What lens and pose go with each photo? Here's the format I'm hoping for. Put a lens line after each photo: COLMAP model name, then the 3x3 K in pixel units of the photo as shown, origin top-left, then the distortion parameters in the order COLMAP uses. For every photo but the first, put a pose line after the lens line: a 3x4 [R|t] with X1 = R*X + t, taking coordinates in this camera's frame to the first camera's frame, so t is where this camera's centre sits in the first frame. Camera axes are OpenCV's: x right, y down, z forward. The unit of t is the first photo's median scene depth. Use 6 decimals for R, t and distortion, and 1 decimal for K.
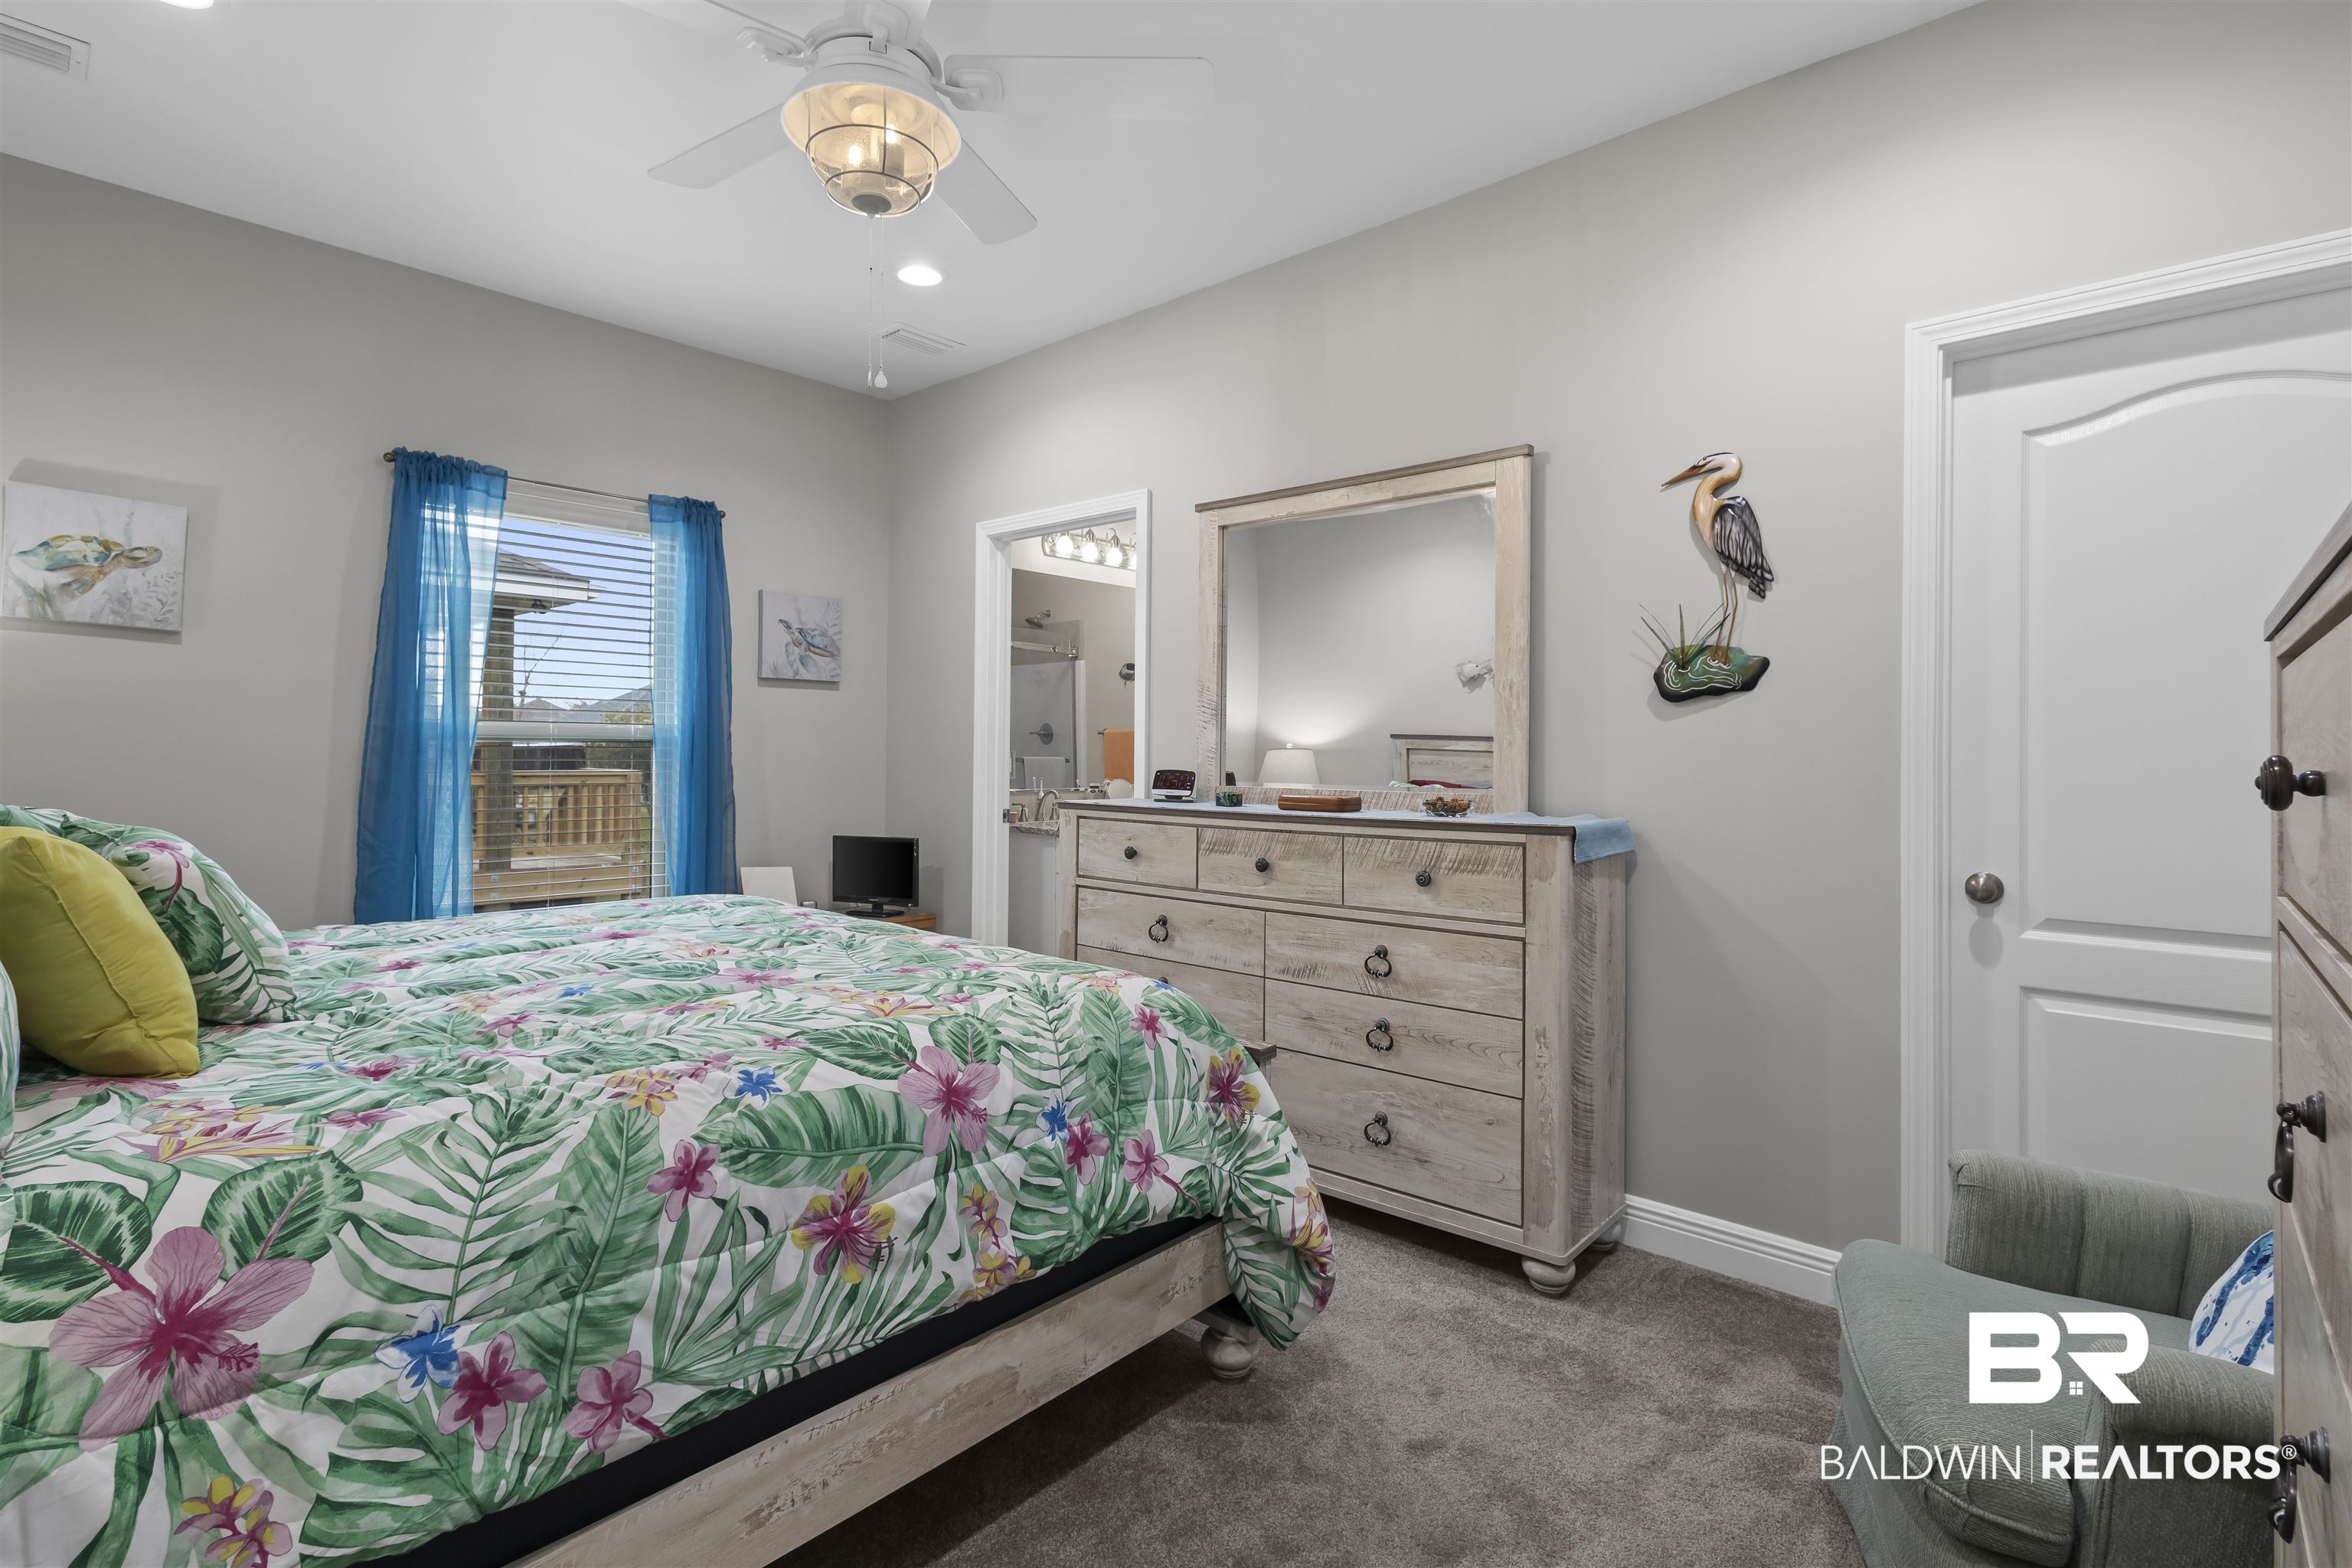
lens RADIAL K [[1084.0, 0, 1164.1], [0, 1084.0, 769.4], [0, 0, 1]] dist [-0.003140, -0.000797]
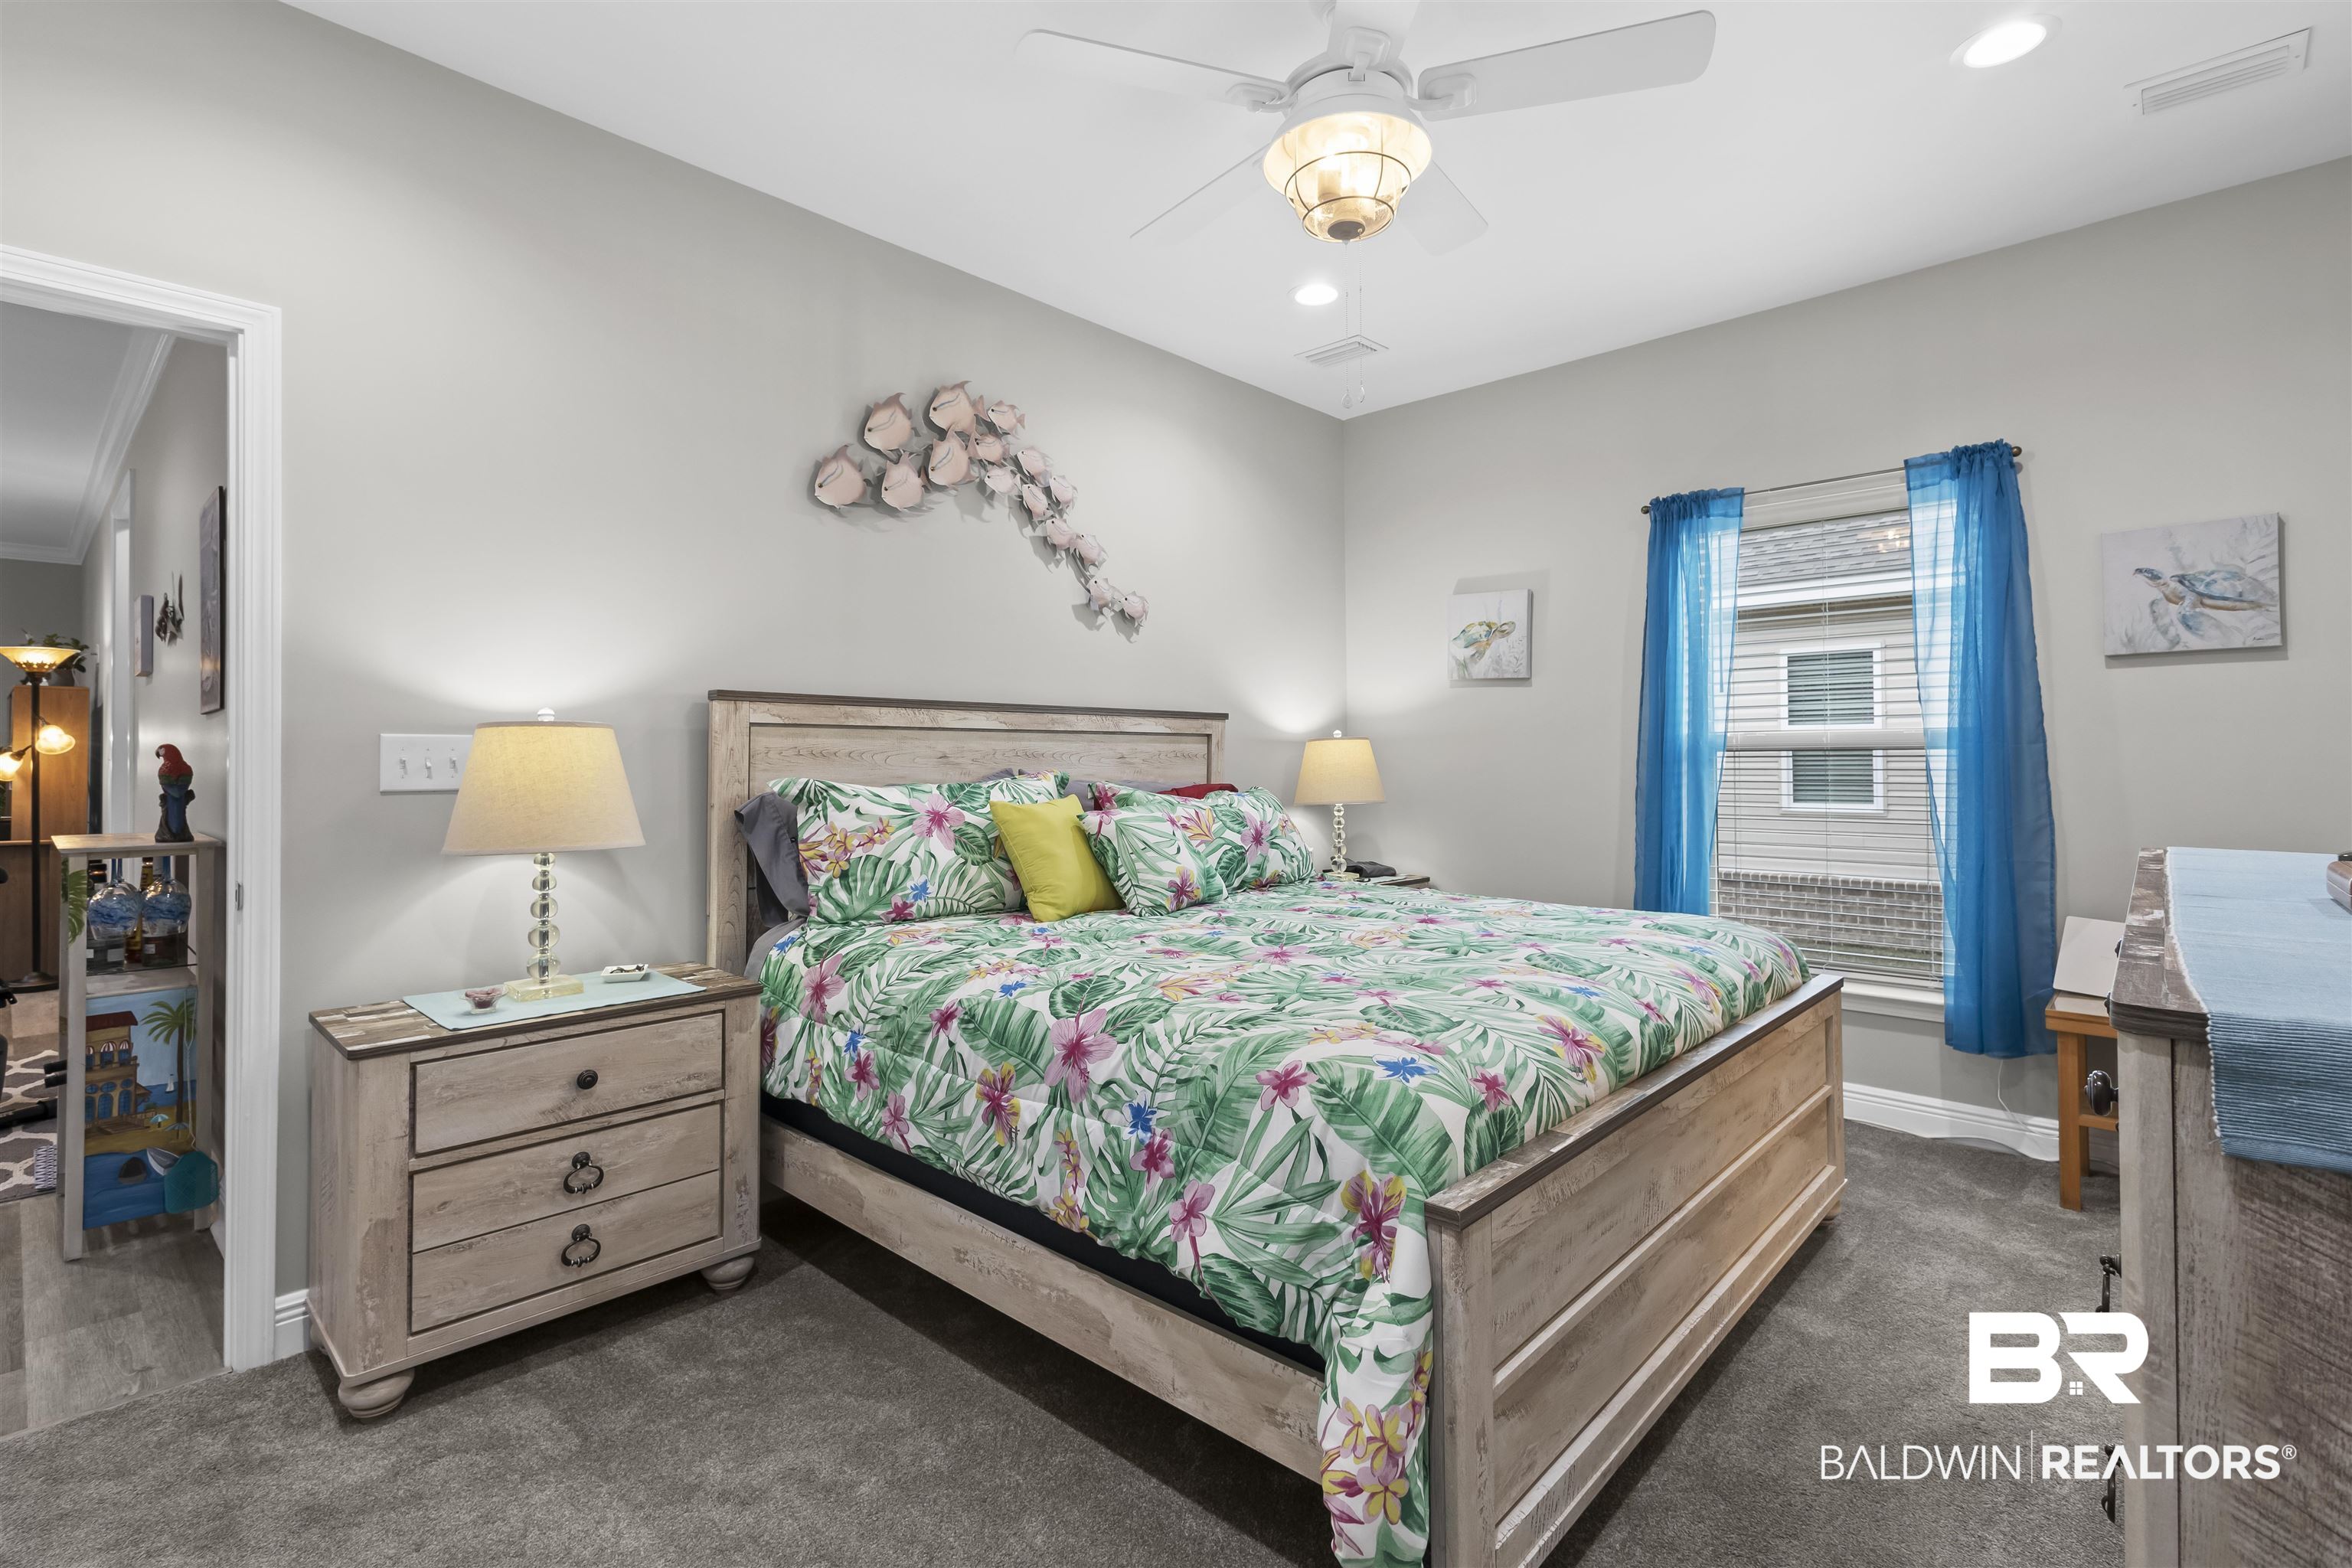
lens RADIAL K [[1084.0, 0, 1164.1], [0, 1084.0, 765.4], [0, 0, 1]] dist [-0.003140, -0.000797]
pose [[-0.014403, -0.003222, -0.999891, 0.973820], [-0.009826, 0.999947, -0.003081, -0.010556], [0.999848, 0.009780, -0.014434, 1.076982]]
